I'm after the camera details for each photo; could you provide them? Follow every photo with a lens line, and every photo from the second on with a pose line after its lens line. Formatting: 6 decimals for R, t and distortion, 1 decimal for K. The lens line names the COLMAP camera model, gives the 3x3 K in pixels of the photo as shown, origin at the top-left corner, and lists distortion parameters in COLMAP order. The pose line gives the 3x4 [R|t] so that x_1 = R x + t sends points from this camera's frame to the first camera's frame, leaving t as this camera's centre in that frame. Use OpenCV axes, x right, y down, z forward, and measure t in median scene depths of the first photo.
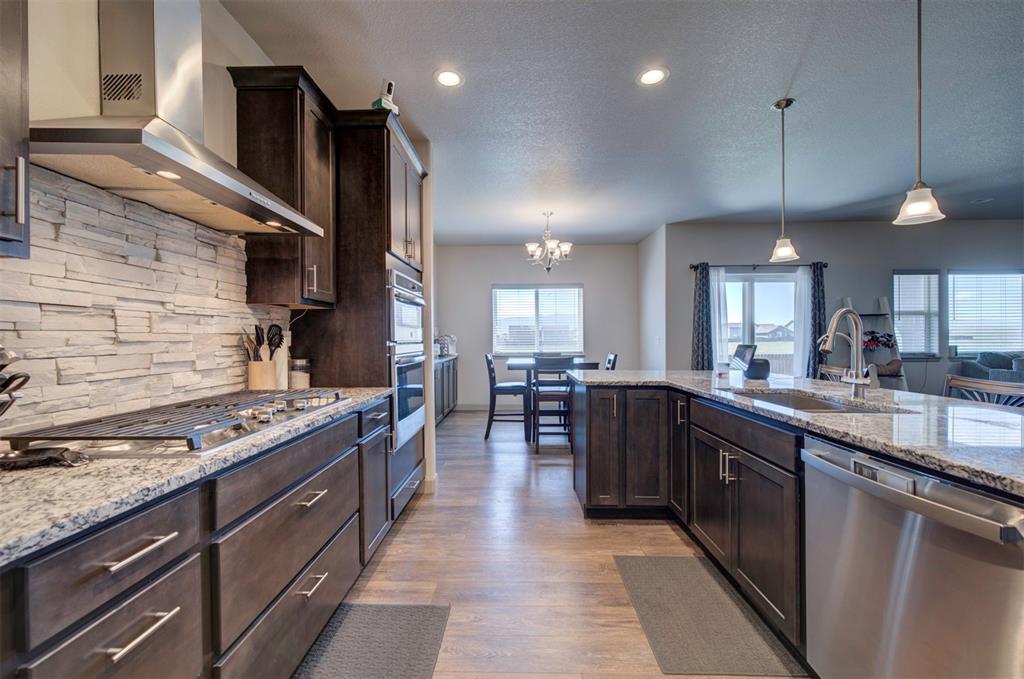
lens RADIAL K [[415.9, 0, 512.5], [0, 415.9, 342.0], [0, 0, 1]] dist [0.016608, -0.000017]
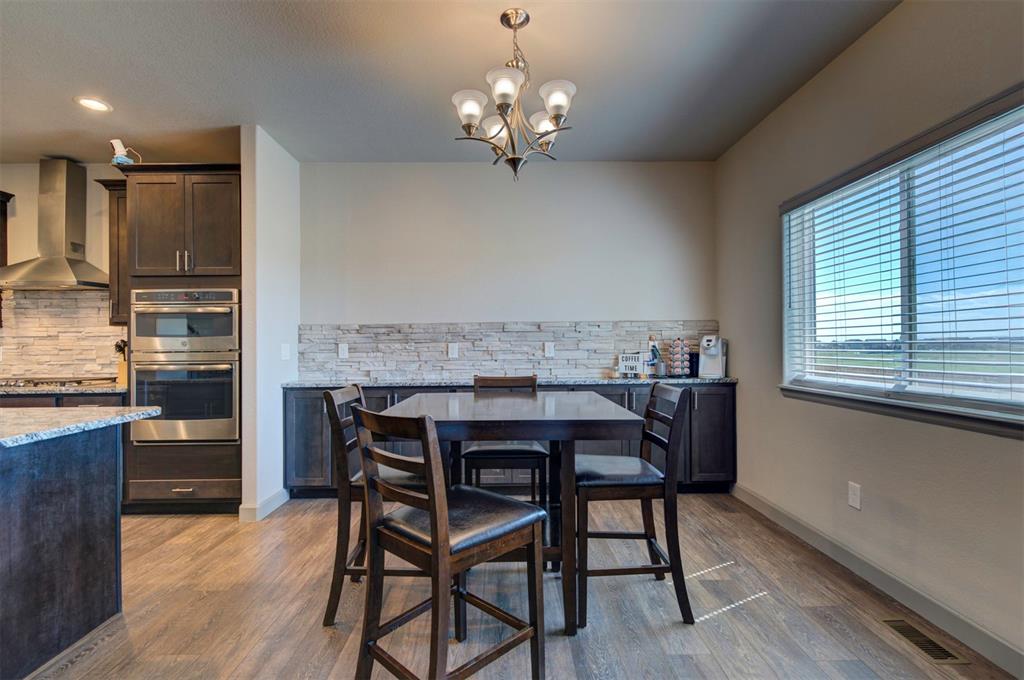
lens RADIAL K [[467.2, 0, 504.2], [0, 467.2, 343.6], [0, 0, 1]] dist [-0.000828, 0.002987]
pose [[0.018431, 0.000710, -0.999830, 1.531157], [0.000151, 1.000000, 0.000713, -0.030599], [0.999830, -0.000164, 0.018431, 2.923330]]
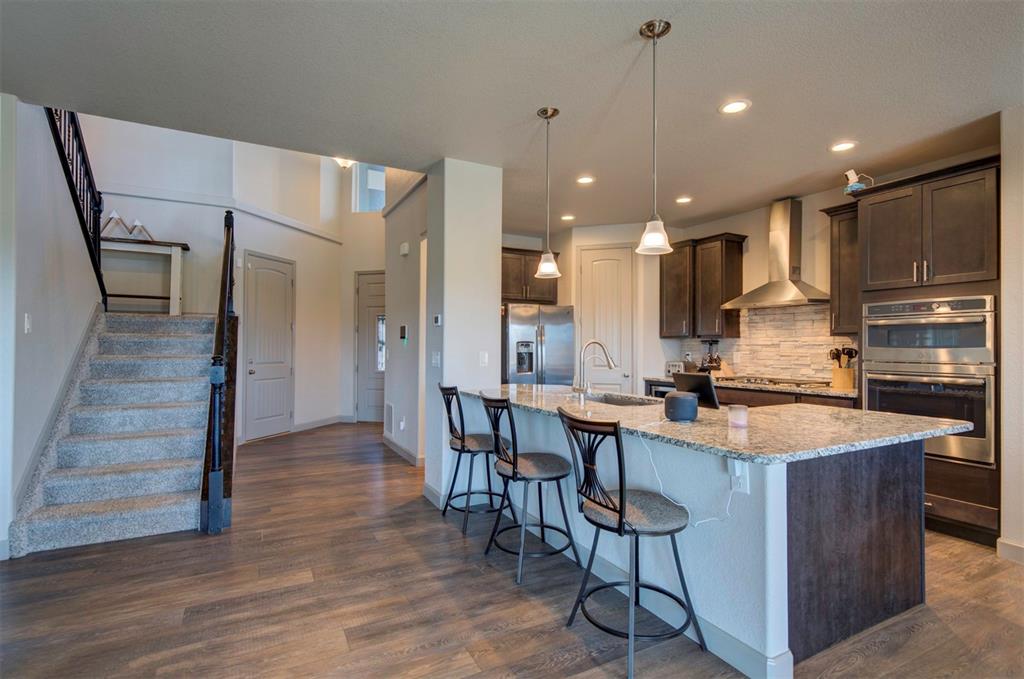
lens RADIAL K [[491.1, 0, 511.0], [0, 491.1, 342.9], [0, 0, 1]] dist [0.007223, 0.000793]
pose [[-0.881374, -0.003003, -0.472410, 2.010405], [-0.004421, 0.999988, 0.001891, -0.073992], [0.472399, 0.003756, -0.881377, 2.629526]]
